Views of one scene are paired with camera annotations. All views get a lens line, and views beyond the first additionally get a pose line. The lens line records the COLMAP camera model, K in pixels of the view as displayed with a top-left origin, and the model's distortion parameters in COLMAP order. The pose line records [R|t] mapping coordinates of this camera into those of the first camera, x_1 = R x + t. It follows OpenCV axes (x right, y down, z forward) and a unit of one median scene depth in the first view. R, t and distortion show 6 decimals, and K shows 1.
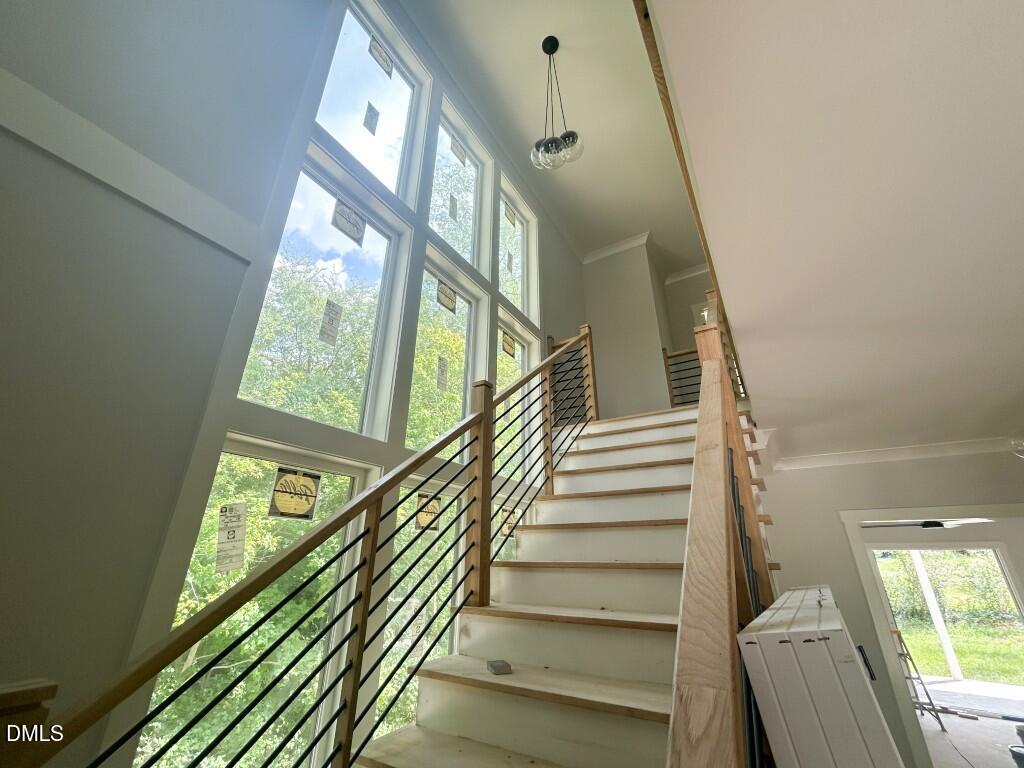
lens RADIAL K [[413.8, 0, 512.0], [0, 413.8, 384.0], [0, 0, 1]] dist [-0.000033, -0.000002]
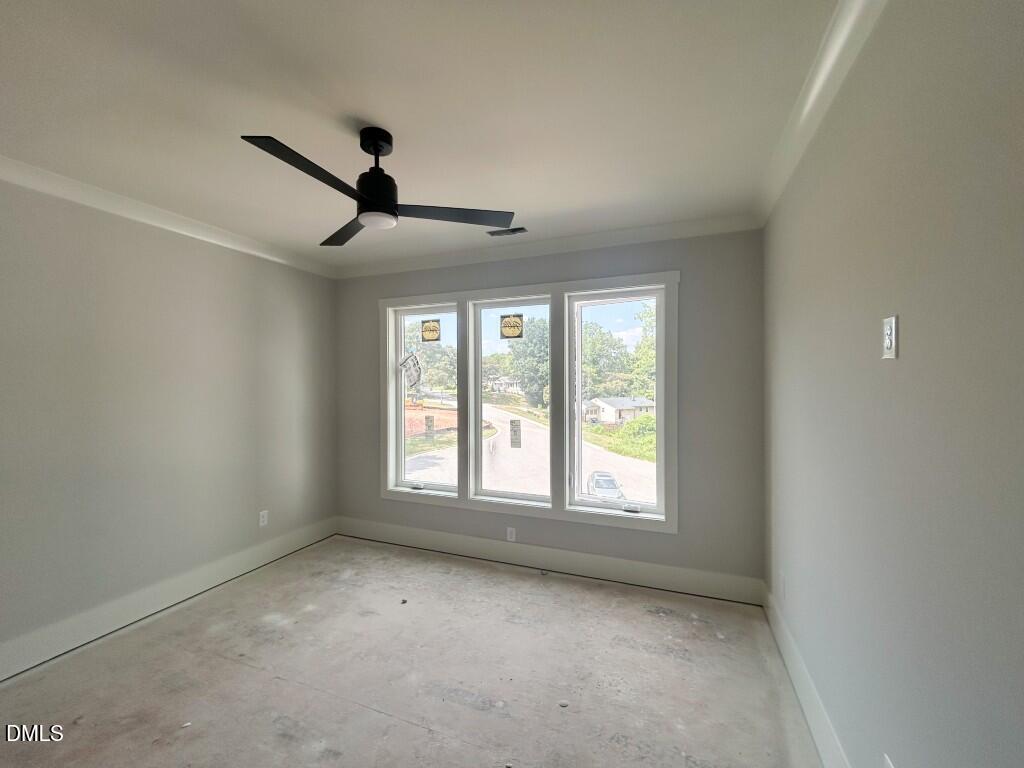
lens RADIAL K [[413.8, 0, 512.0], [0, 413.8, 384.0], [0, 0, 1]] dist [-0.000033, -0.000002]
pose [[0.174522, -0.002787, -0.984649, 1.400491], [0.392860, 0.917152, 0.067035, 0.386444], [0.902886, -0.398528, 0.161158, 0.583163]]
